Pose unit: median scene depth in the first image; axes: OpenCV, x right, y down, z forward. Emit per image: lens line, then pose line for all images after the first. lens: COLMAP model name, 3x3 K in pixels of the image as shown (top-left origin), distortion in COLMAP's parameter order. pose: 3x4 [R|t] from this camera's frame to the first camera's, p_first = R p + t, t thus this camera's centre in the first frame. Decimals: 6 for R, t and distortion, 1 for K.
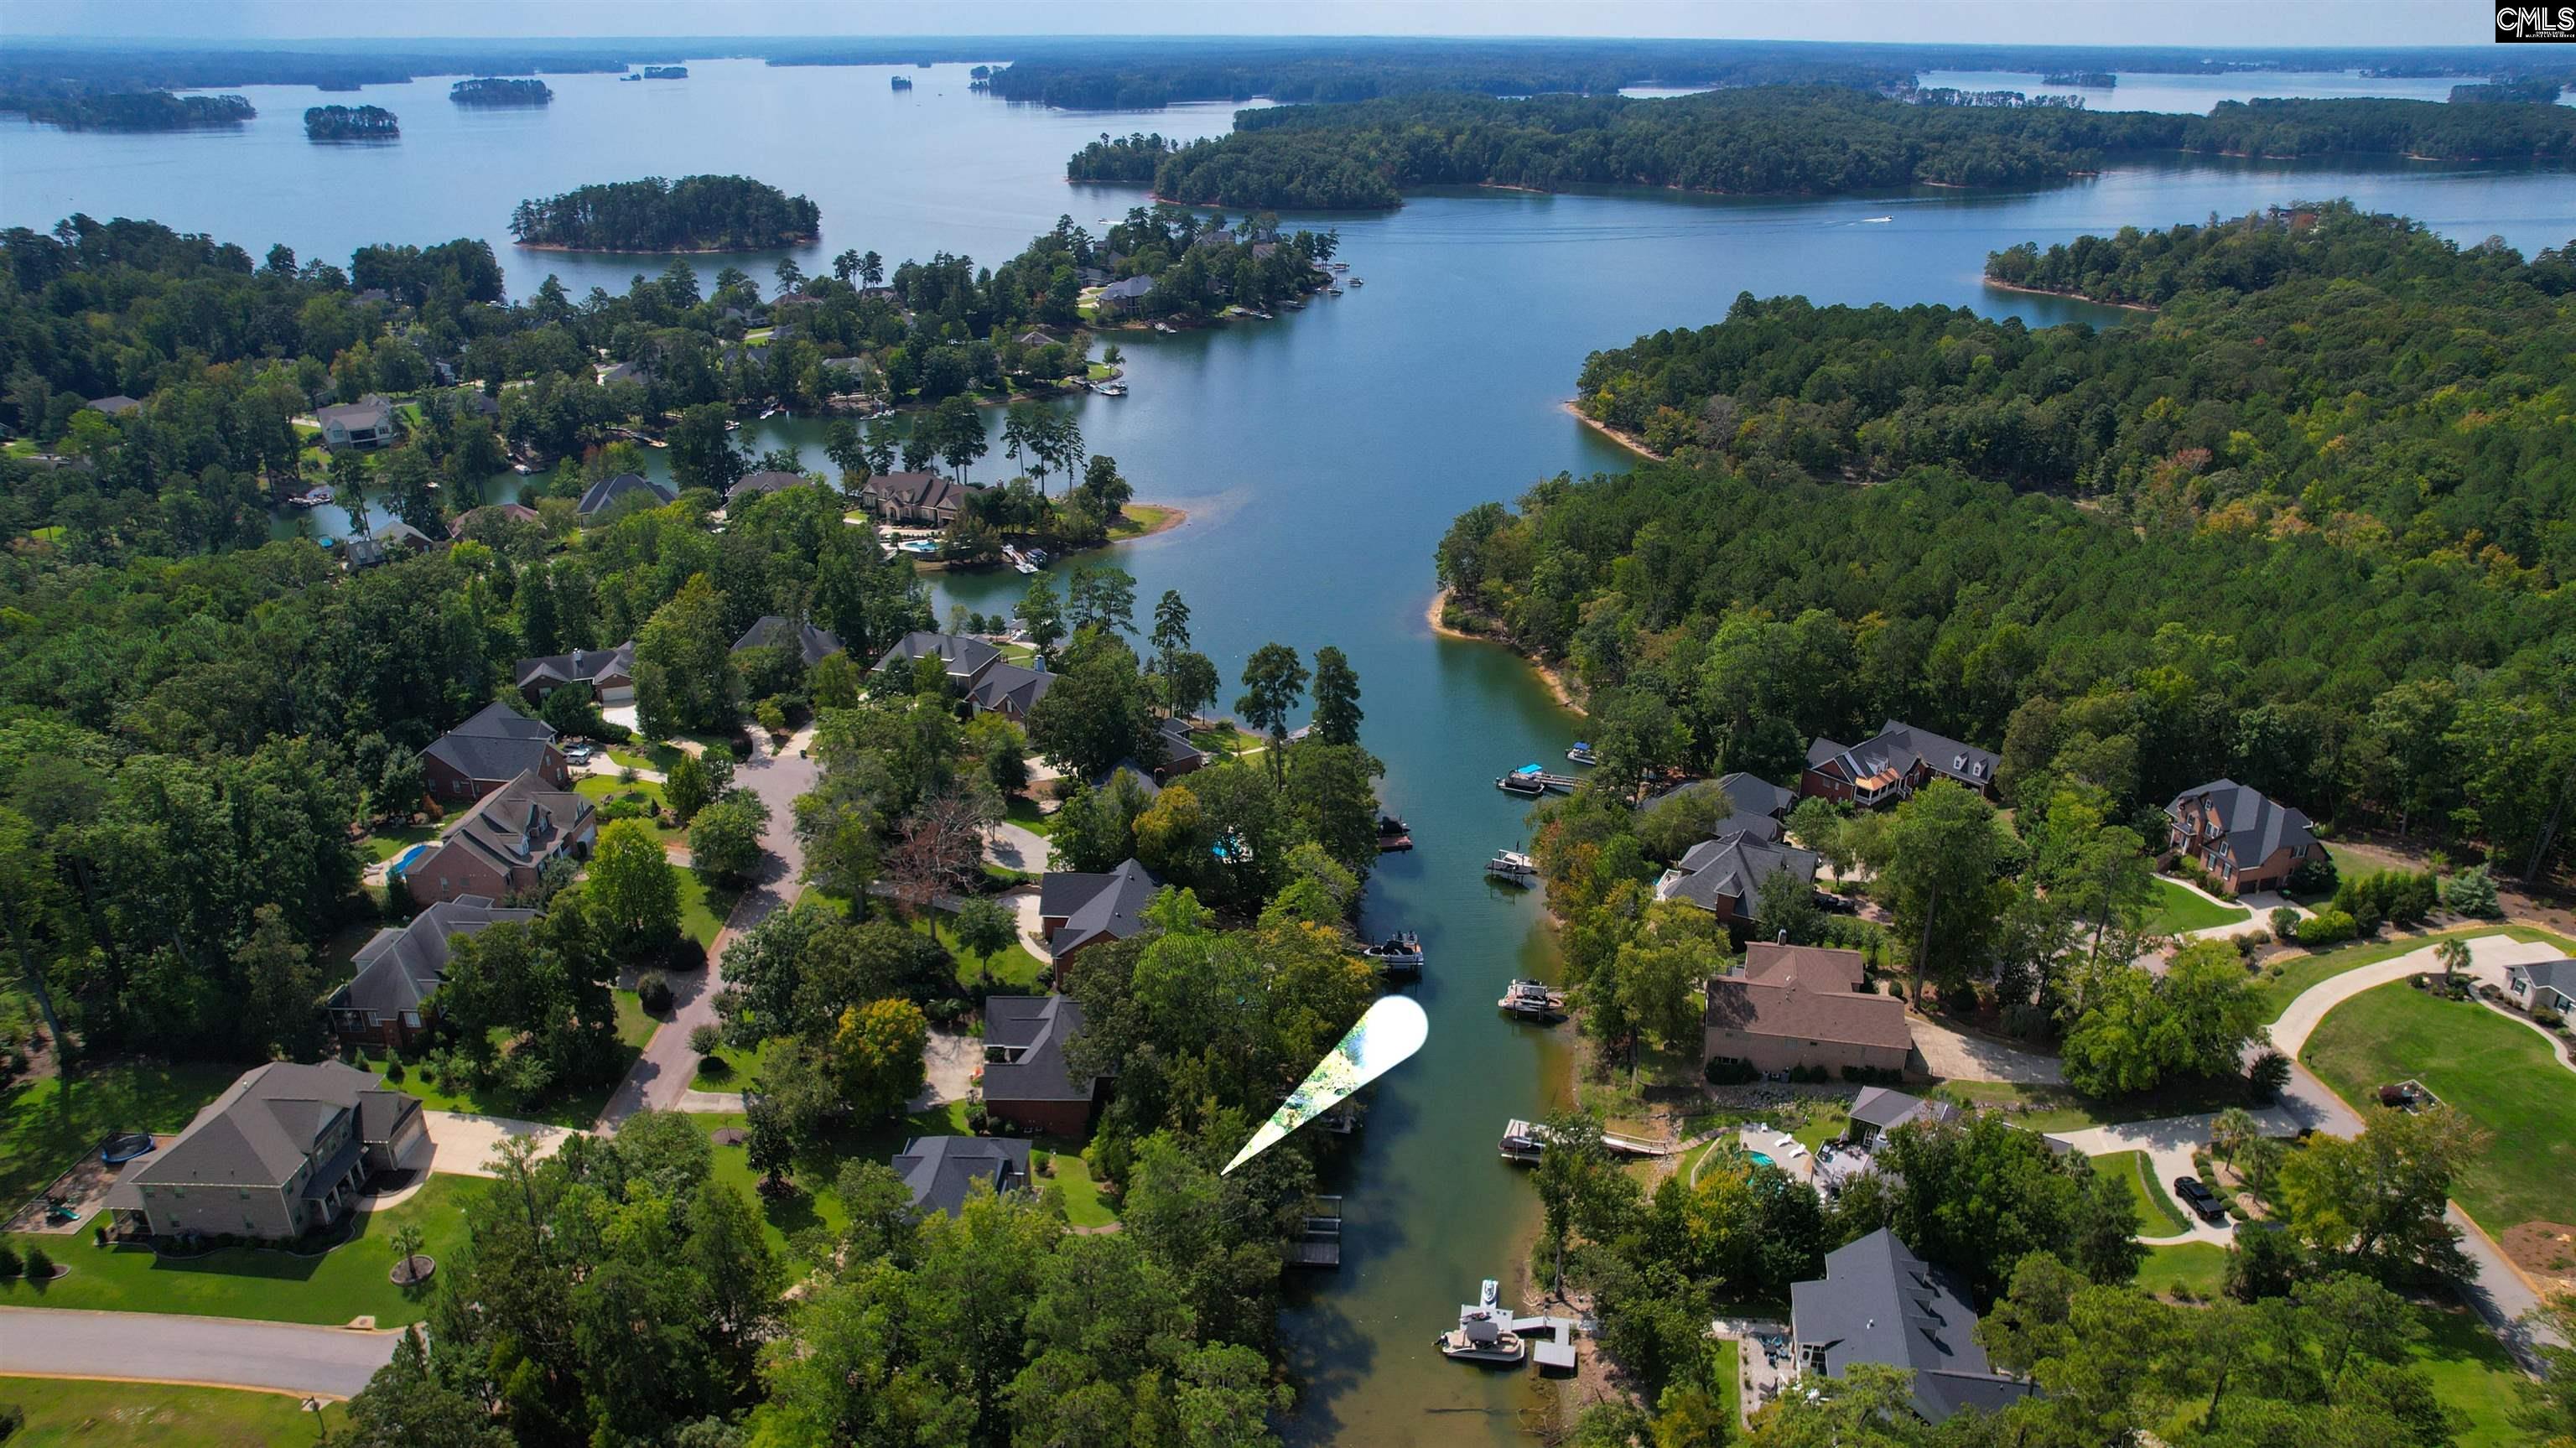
lens RADIAL K [[1757.4, 0, 1288.3], [0, 1757.4, 728.7], [0, 0, 1]] dist [-0.025097, 0.045609]
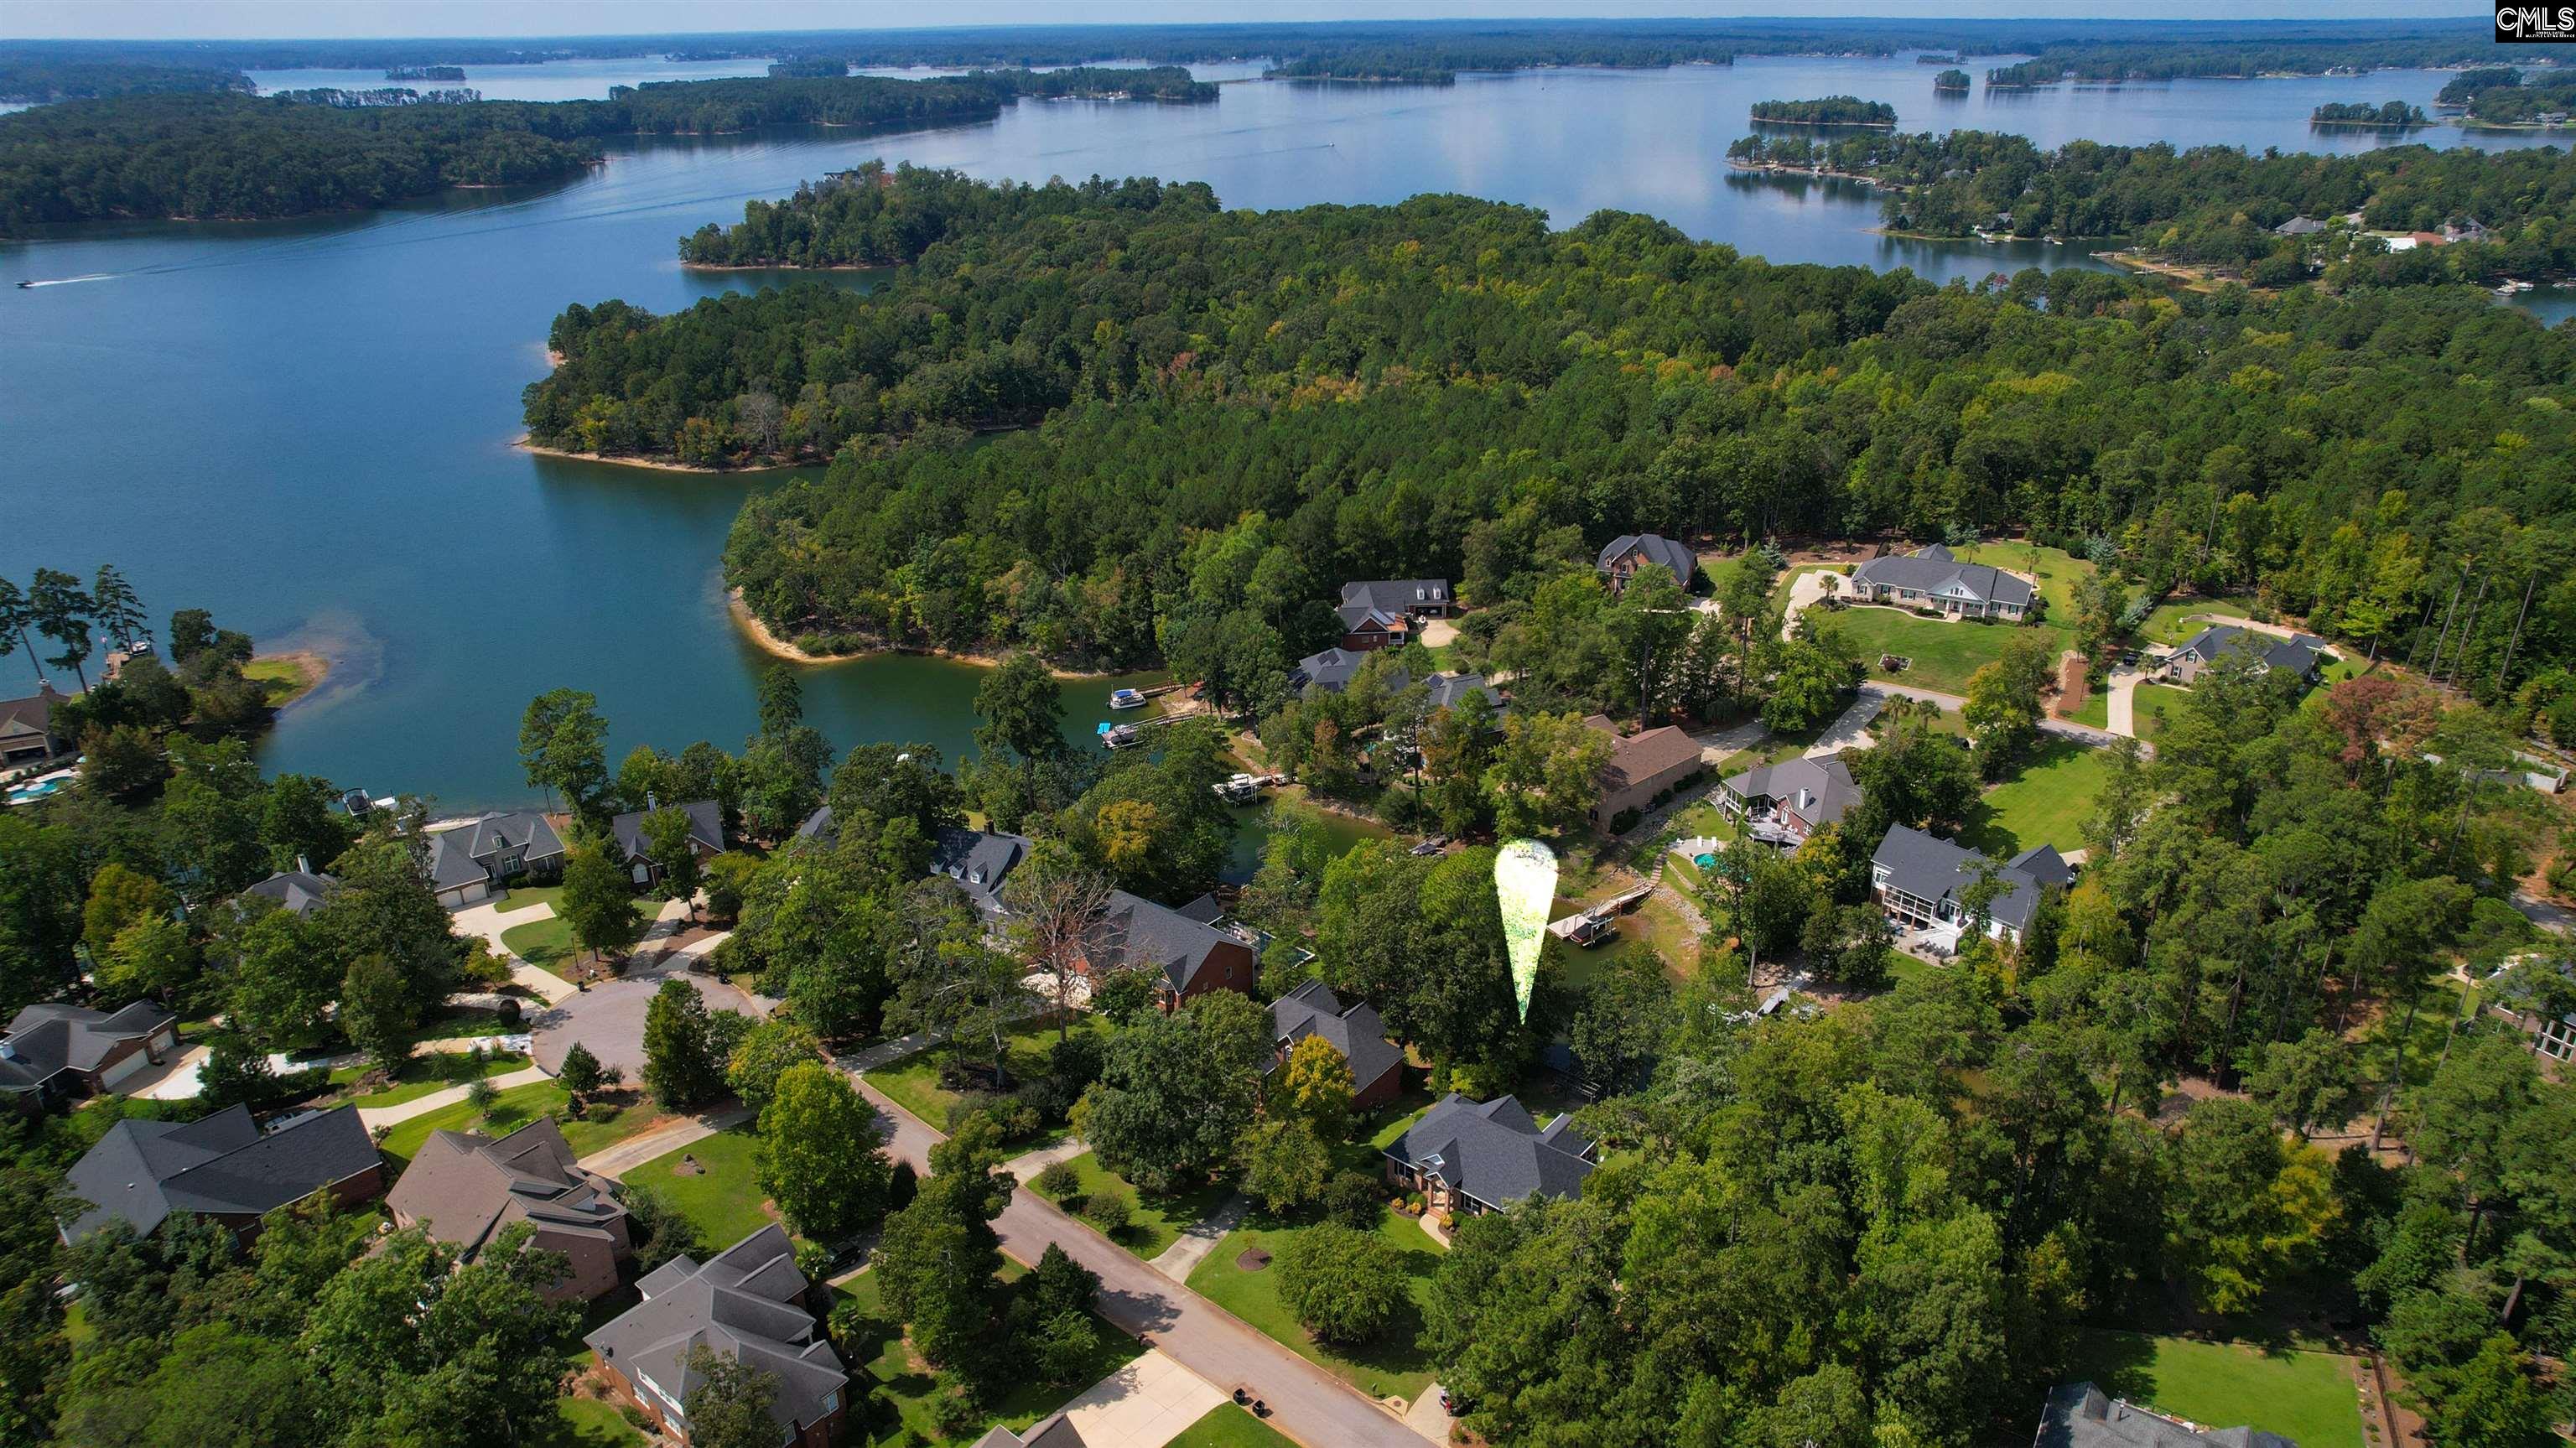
lens RADIAL K [[1757.4, 0, 1292.2], [0, 1757.4, 731.0], [0, 0, 1]] dist [-0.025097, 0.045609]
pose [[0.593426, -0.325458, 0.736154, -0.168732], [0.321437, 0.934332, 0.153958, -0.029750], [-0.737919, 0.145264, 0.659071, 0.063865]]
